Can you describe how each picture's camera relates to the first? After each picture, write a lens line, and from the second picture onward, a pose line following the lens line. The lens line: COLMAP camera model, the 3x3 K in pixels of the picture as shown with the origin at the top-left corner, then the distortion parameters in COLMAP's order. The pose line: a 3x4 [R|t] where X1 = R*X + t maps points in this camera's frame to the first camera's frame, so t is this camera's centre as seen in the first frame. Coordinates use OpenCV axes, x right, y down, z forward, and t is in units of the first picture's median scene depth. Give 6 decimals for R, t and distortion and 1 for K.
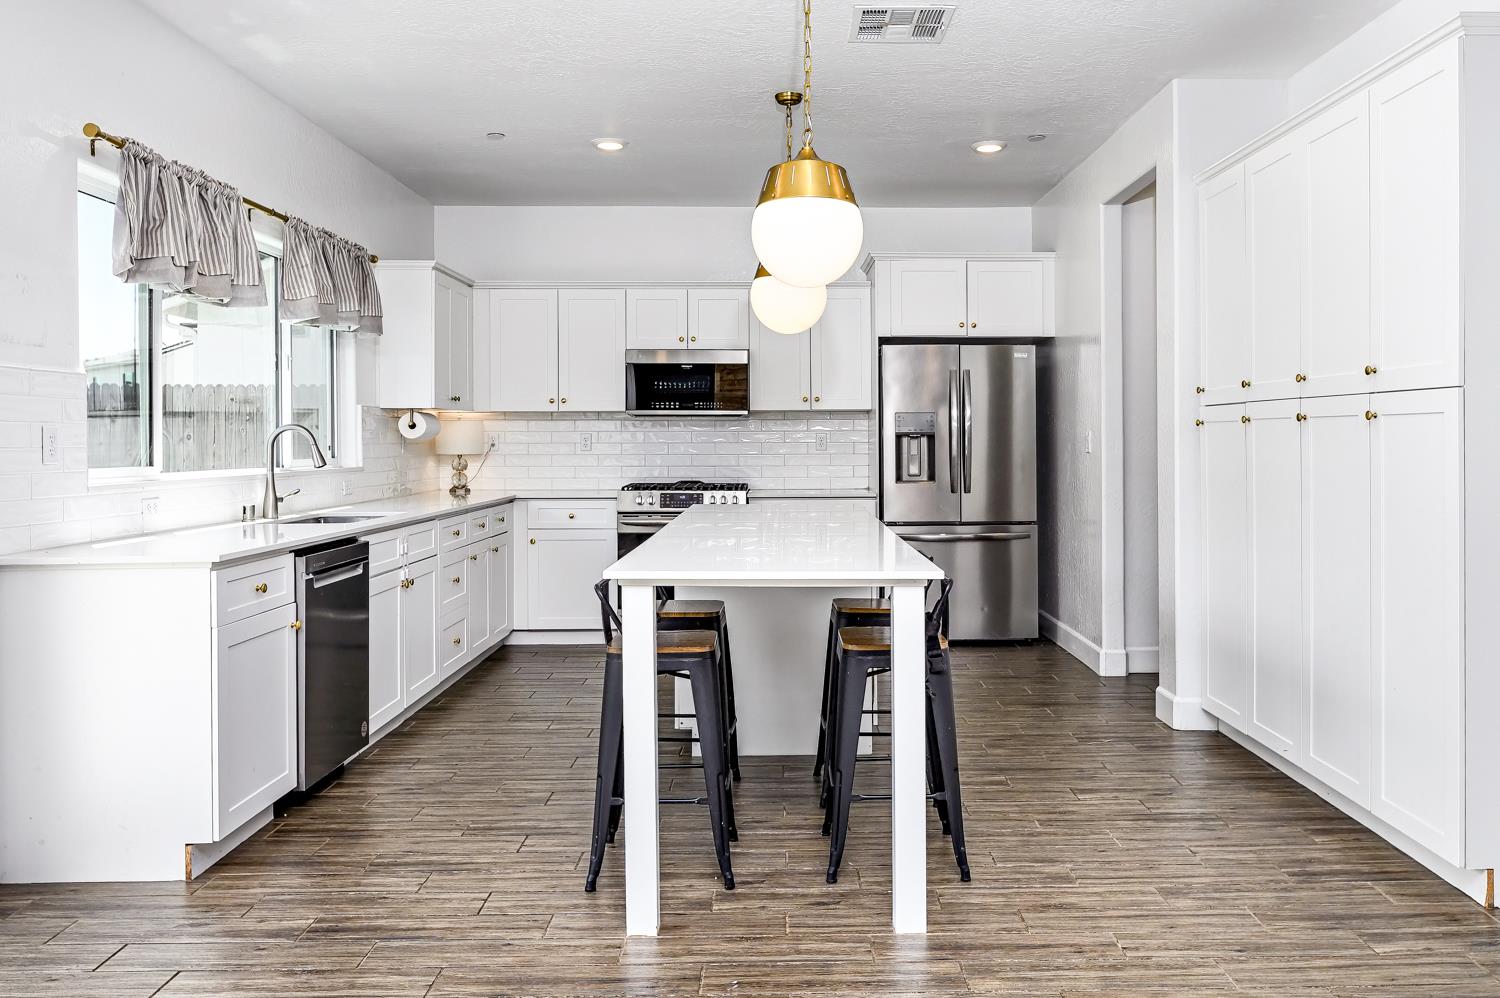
lens RADIAL K [[1173.5, 0, 811.1], [0, 1173.5, 435.7], [0, 0, 1]] dist [0.000909, -0.000560]
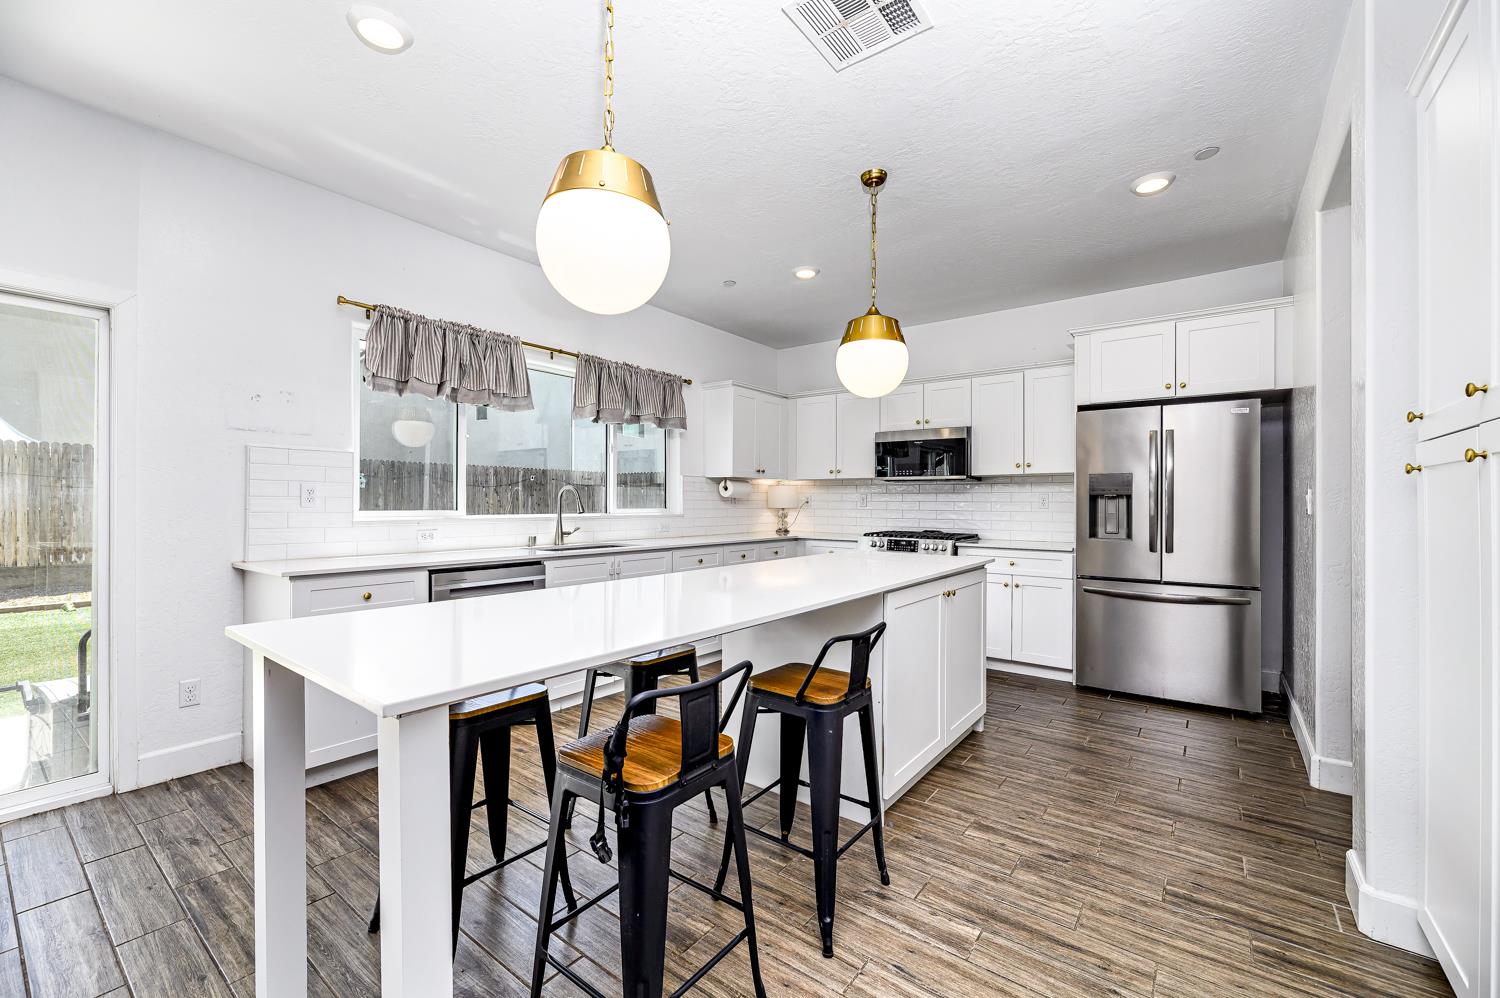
lens RADIAL K [[616.1, 0, 746.6], [0, 616.1, 501.9], [0, 0, 1]] dist [-0.000600, 0.000069]
pose [[0.775793, 0.006818, -0.630950, 0.185838], [-0.005643, 0.999977, 0.003867, 0.005421], [0.630962, 0.000560, 0.775814, 0.365477]]
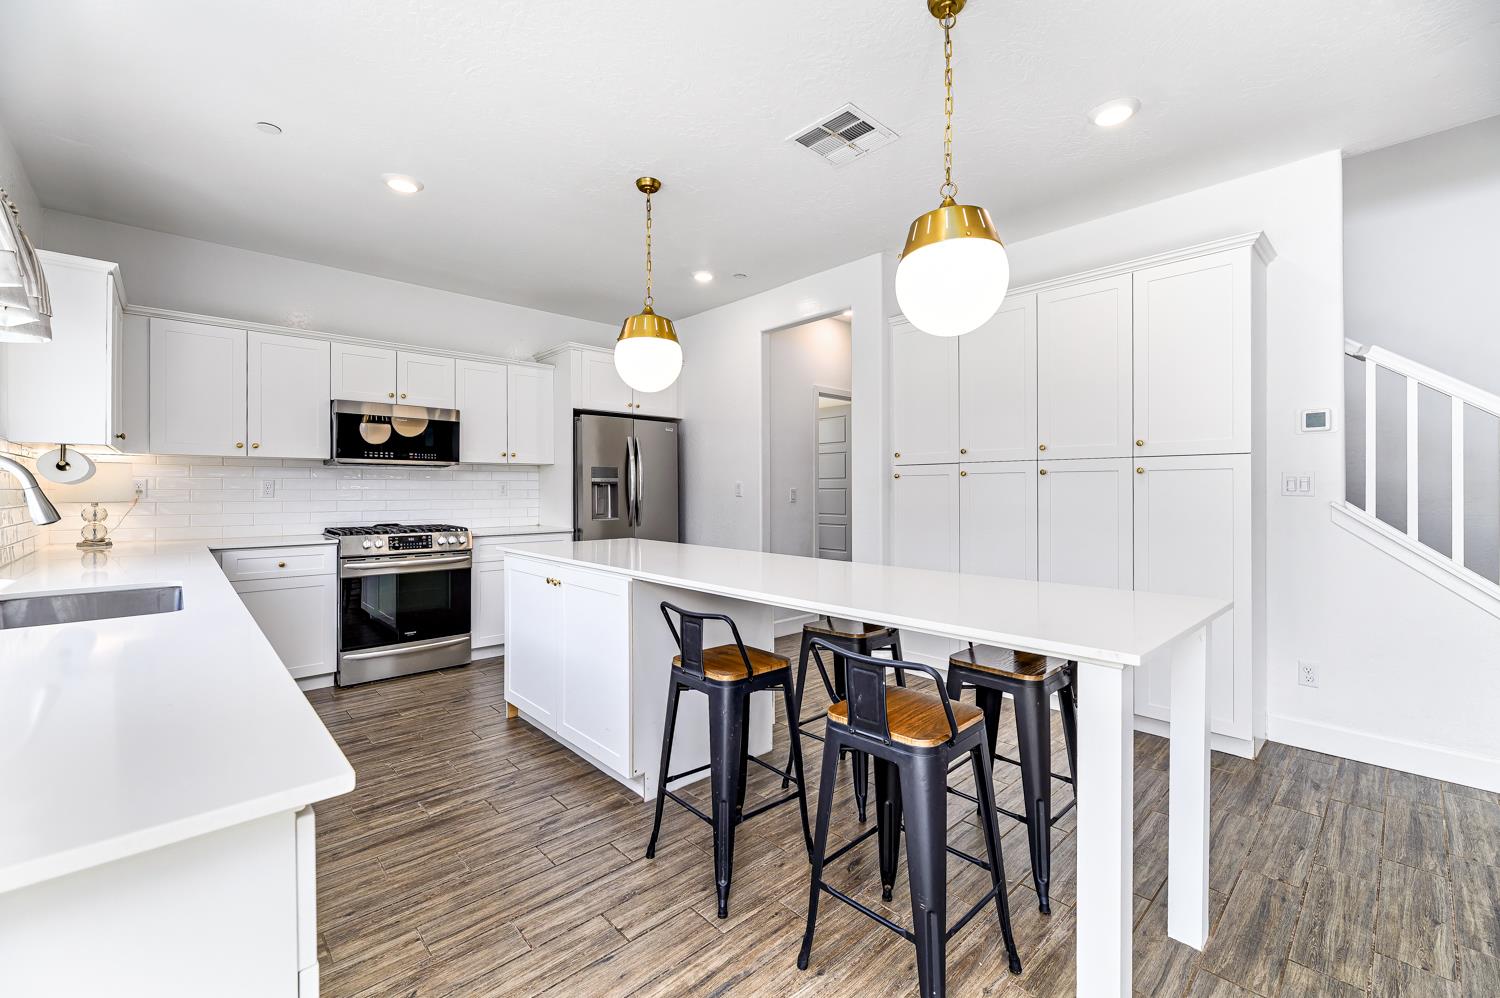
lens RADIAL K [[619.3, 0, 752.8], [0, 619.3, 488.2], [0, 0, 1]] dist [-0.002131, -0.000014]
pose [[0.749211, 0.004016, 0.662319, -0.253432], [-0.003184, 0.999992, -0.002462, 0.005349], [-0.662324, -0.000264, 0.749218, 0.362170]]
